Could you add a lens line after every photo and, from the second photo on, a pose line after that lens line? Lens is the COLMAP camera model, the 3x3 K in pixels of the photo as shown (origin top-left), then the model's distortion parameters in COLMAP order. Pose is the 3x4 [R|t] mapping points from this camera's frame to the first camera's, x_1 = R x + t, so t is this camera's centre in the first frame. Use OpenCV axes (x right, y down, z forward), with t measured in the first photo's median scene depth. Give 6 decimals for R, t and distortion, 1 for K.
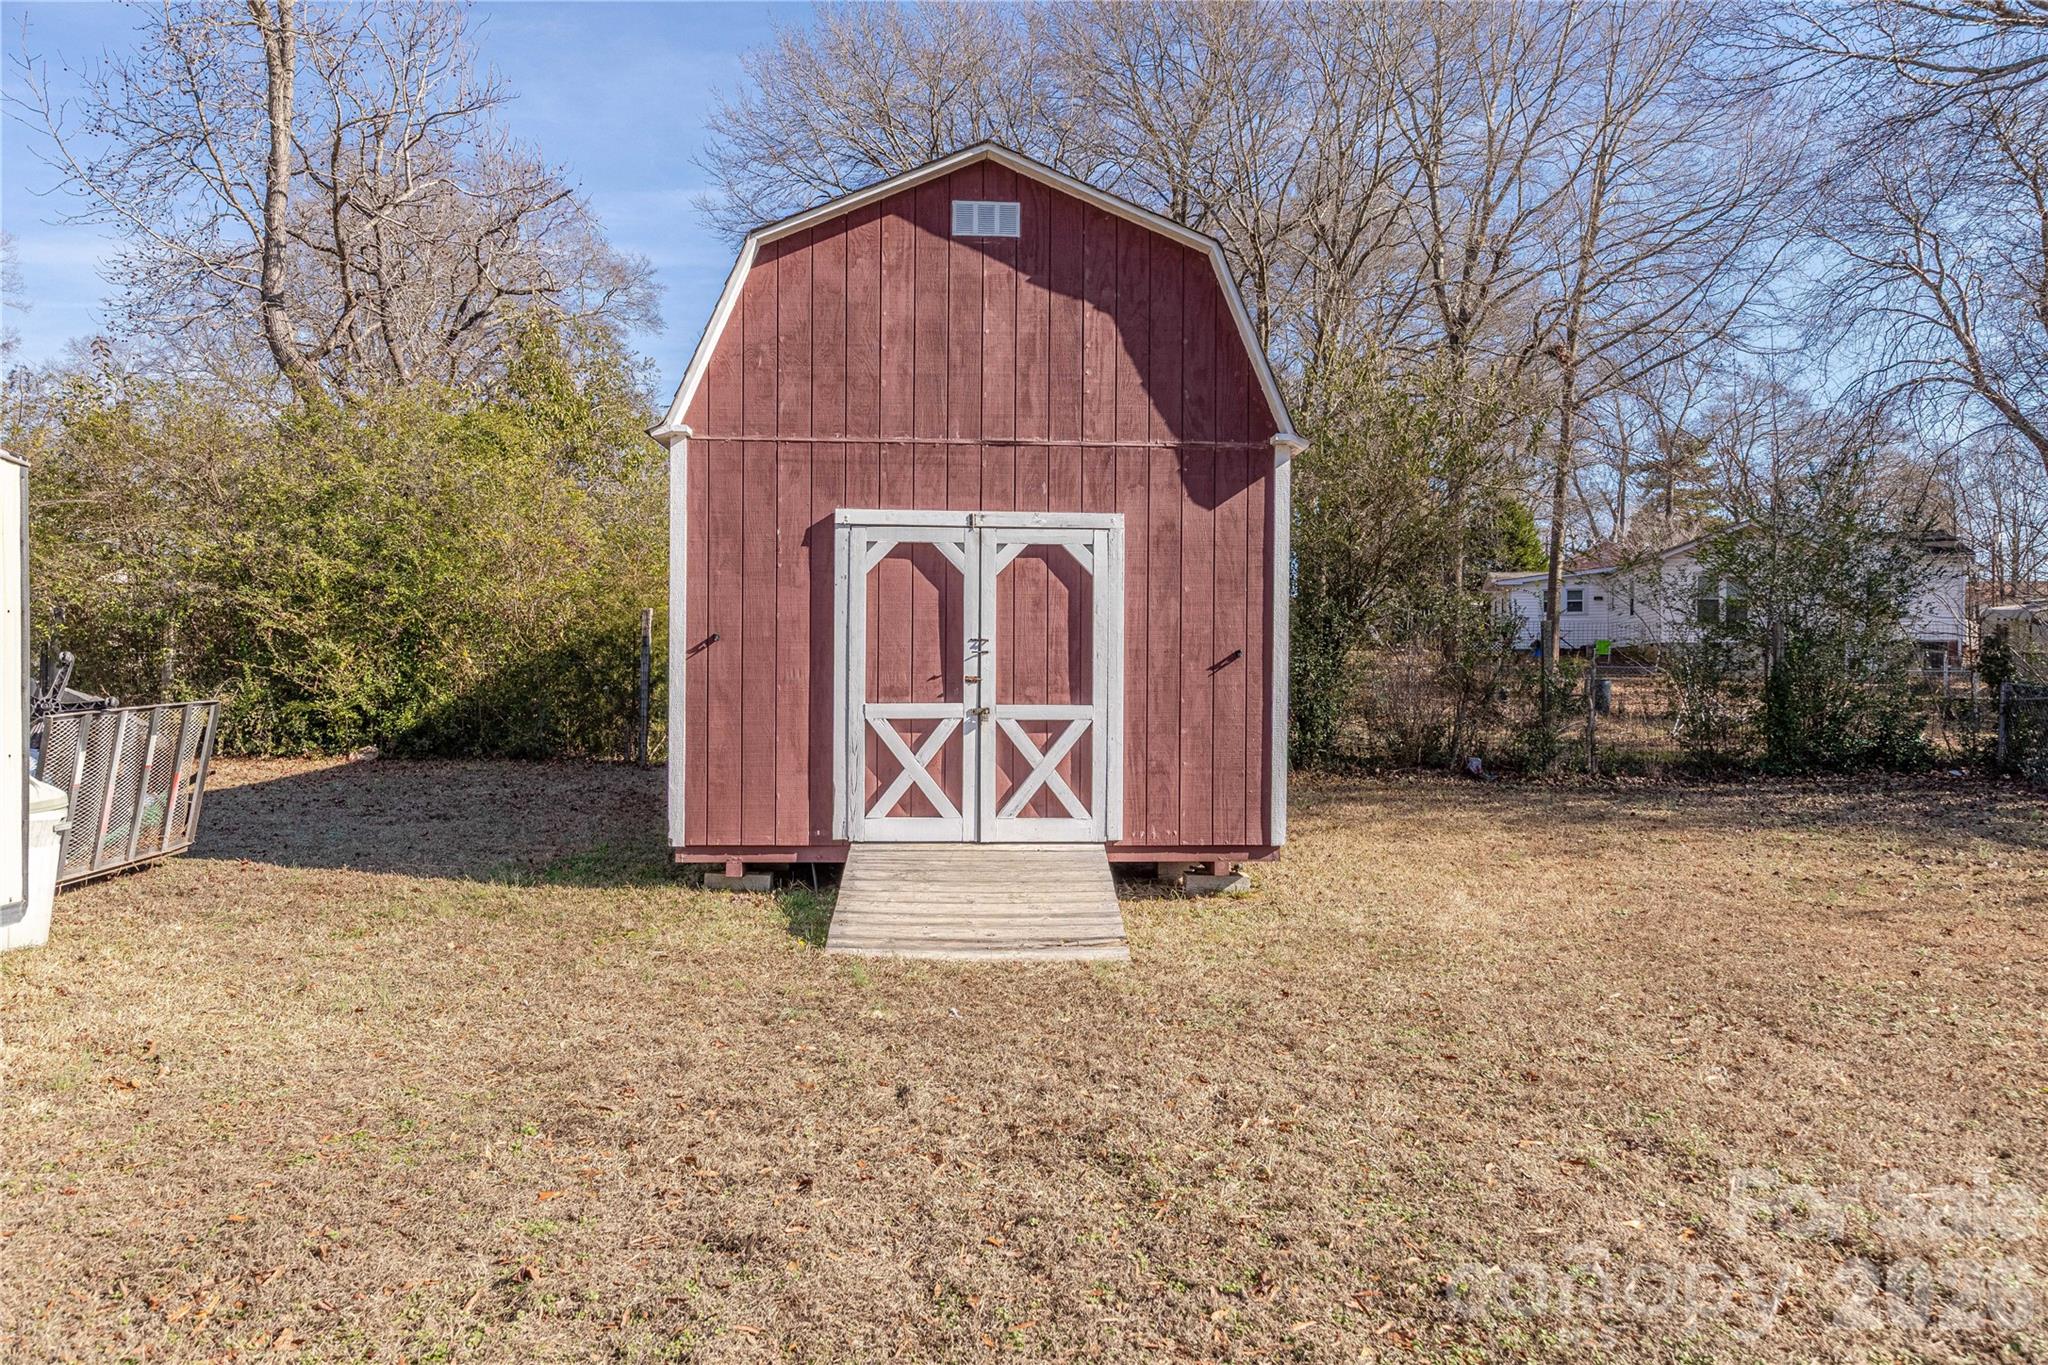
lens RADIAL K [[1416.3, 0, 1024.0], [0, 1416.3, 682.5], [0, 0, 1]] dist [0.009014, 0.002893]
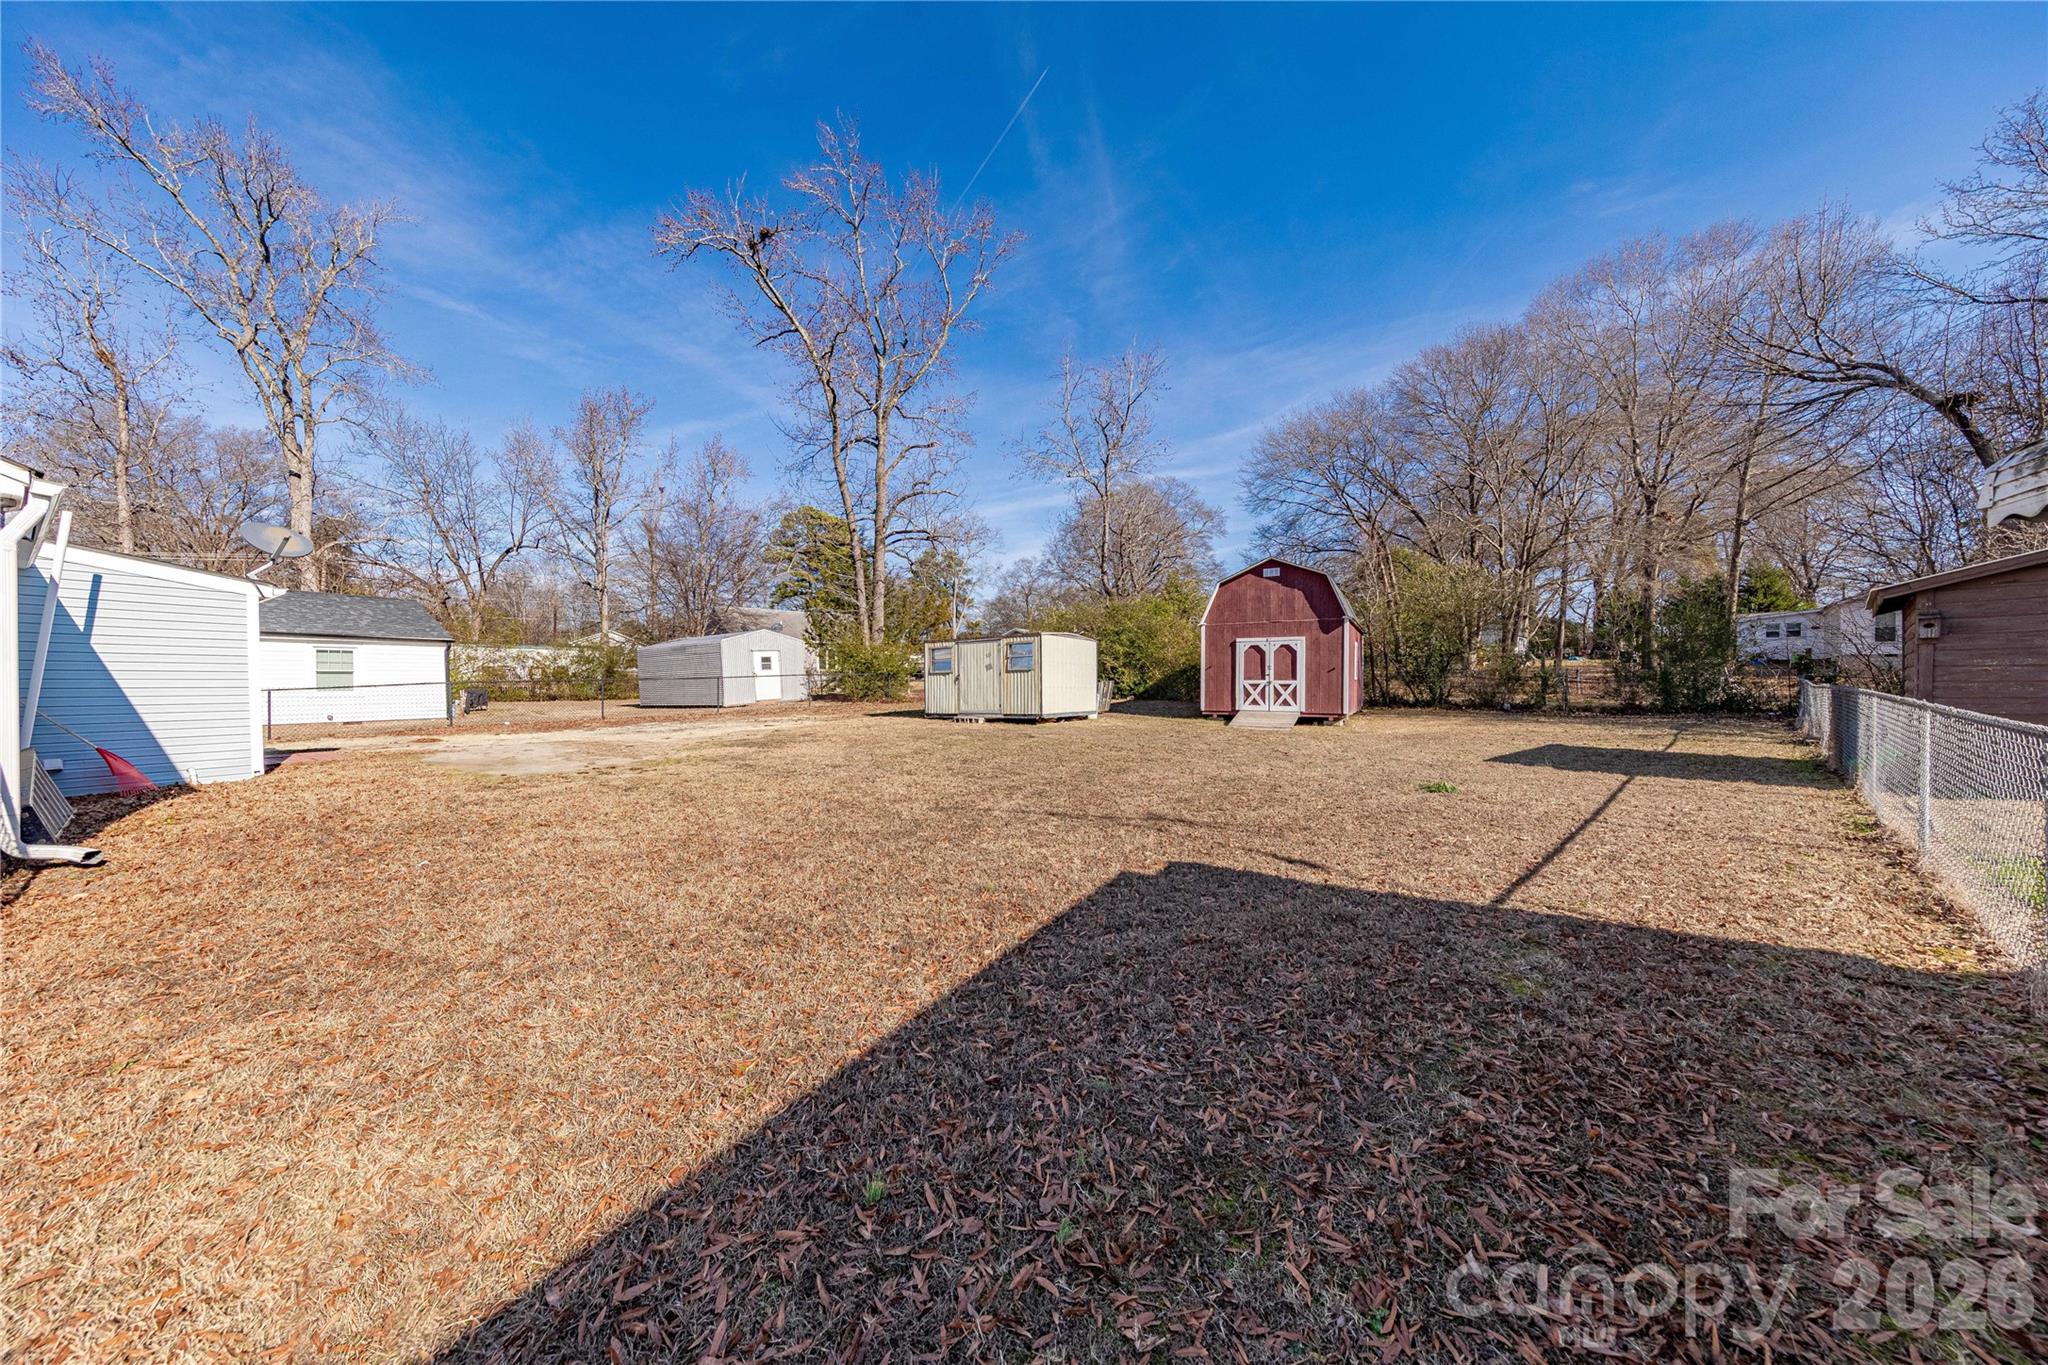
lens RADIAL K [[640.3, 0, 1027.9], [0, 640.3, 687.2], [0, 0, 1]] dist [0.003512, -0.000078]
pose [[0.847635, -0.001341, -0.530578, 0.395548], [0.003730, 0.999987, 0.003431, 0.026878], [0.530567, -0.004887, 0.847629, -1.127481]]
